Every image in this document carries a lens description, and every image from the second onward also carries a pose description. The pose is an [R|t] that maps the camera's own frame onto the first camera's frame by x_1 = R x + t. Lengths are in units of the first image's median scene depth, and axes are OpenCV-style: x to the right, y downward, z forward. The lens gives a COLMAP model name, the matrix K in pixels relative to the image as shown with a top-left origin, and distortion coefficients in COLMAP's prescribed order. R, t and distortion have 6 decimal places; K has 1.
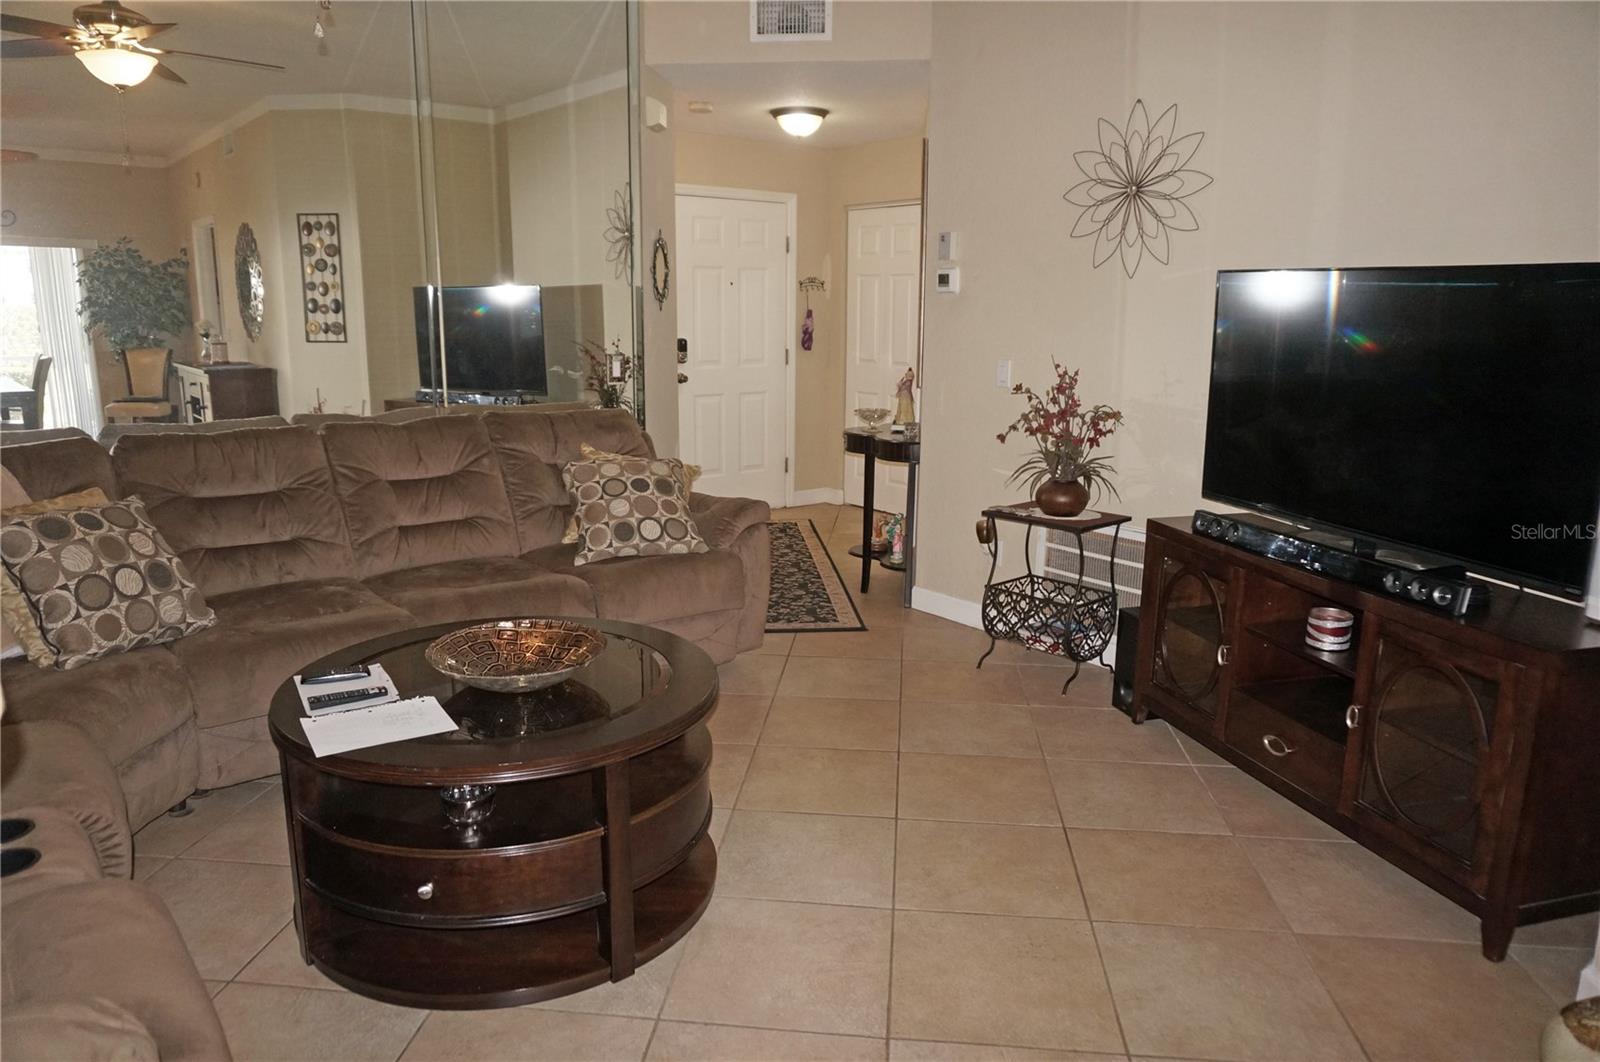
lens RADIAL K [[1060.9, 0, 800.9], [0, 1060.9, 529.3], [0, 0, 1]] dist [-0.052235, 0.038081]
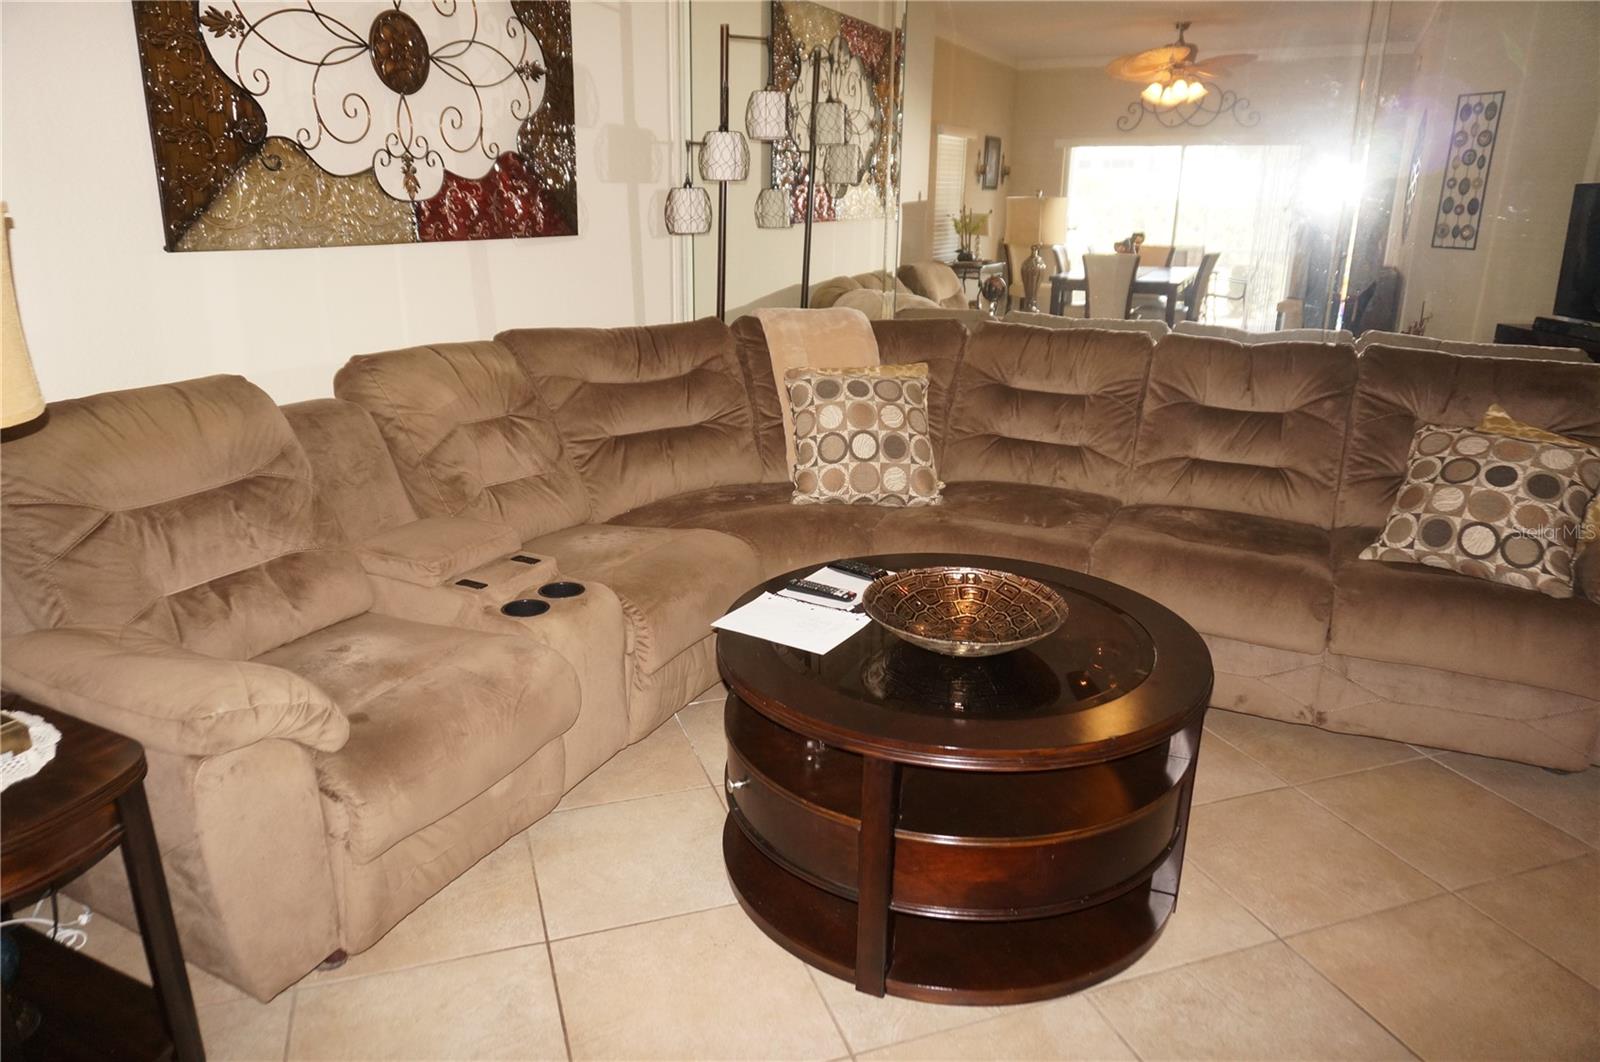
lens RADIAL K [[1060.9, 0, 795.8], [0, 1060.9, 551.4], [0, 0, 1]] dist [-0.052235, 0.038081]
pose [[0.424413, 0.284990, -0.859450, 0.255027], [-0.189425, 0.956119, 0.223504, -0.060662], [0.885433, 0.067943, 0.459774, 0.288736]]
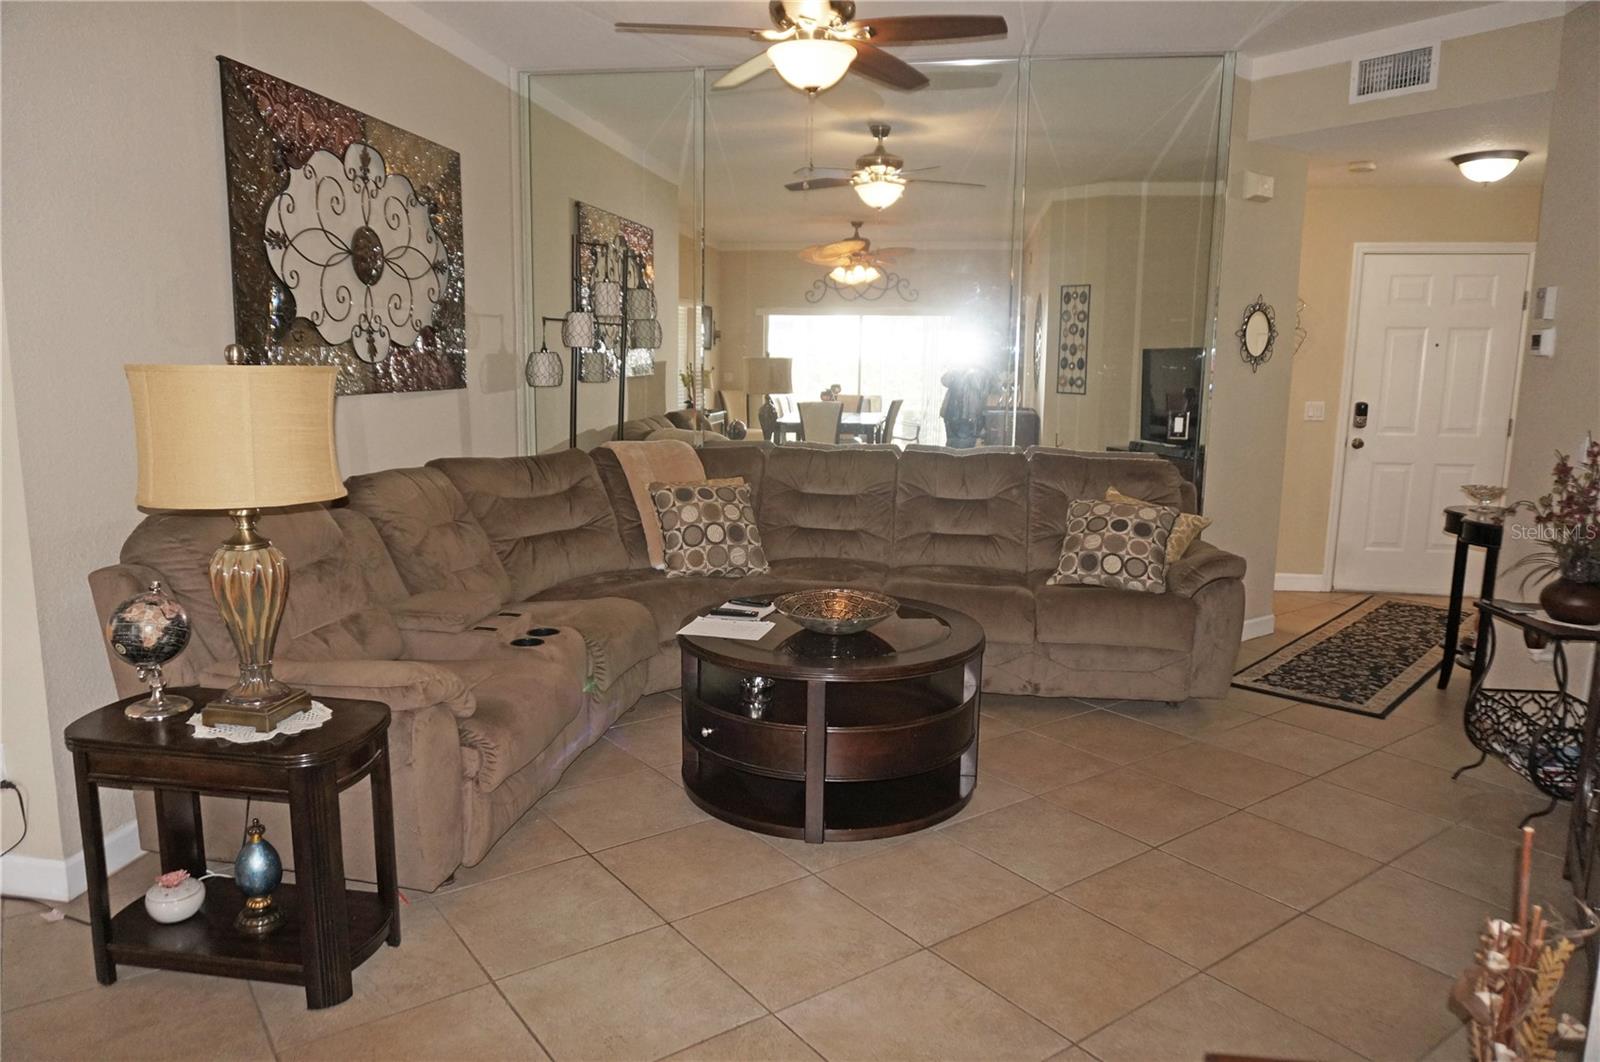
lens RADIAL K [[1060.9, 0, 798.8], [0, 1060.9, 537.0], [0, 0, 1]] dist [-0.052235, 0.038081]
pose [[0.671745, 0.125083, -0.730146, 0.445887], [-0.158188, 0.987128, 0.023572, -0.002356], [0.723695, 0.099666, 0.682885, -0.010183]]
